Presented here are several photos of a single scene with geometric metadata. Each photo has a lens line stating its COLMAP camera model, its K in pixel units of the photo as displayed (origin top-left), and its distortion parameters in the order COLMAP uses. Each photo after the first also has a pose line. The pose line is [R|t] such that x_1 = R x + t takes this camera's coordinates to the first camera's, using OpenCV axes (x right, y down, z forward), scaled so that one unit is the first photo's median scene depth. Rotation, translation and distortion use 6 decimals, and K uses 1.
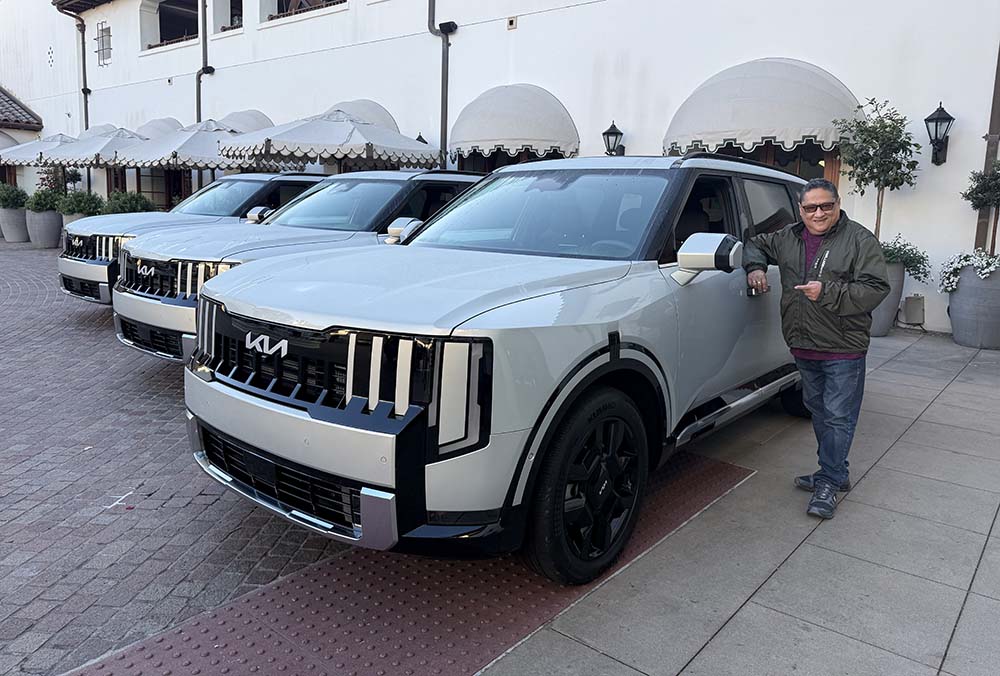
lens RADIAL K [[723.8, 0, 503.9], [0, 723.8, 305.4], [0, 0, 1]] dist [0.109102, -0.182976]
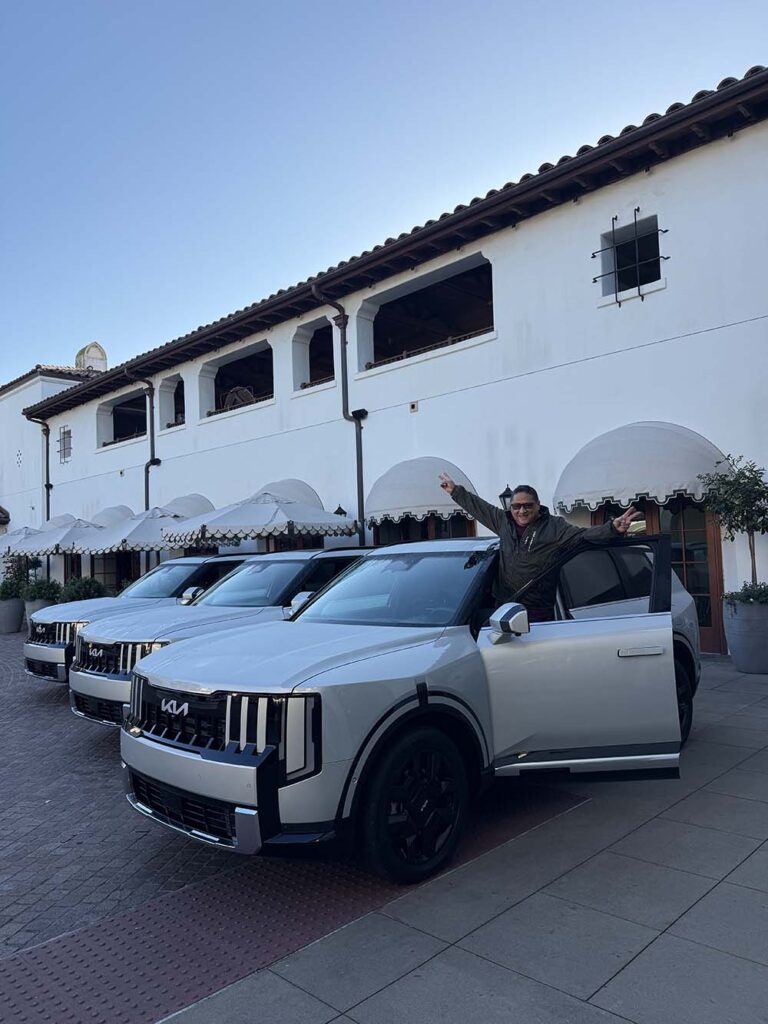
lens RADIAL K [[744.4, 0, 384.0], [0, 744.4, 512.0], [0, 0, 1]] dist [0.144581, -0.267356]
pose [[0.993497, -0.074008, -0.086526, 0.101712], [0.055961, 0.979206, -0.194997, -0.003558], [0.099158, 0.188887, 0.976980, -0.200526]]
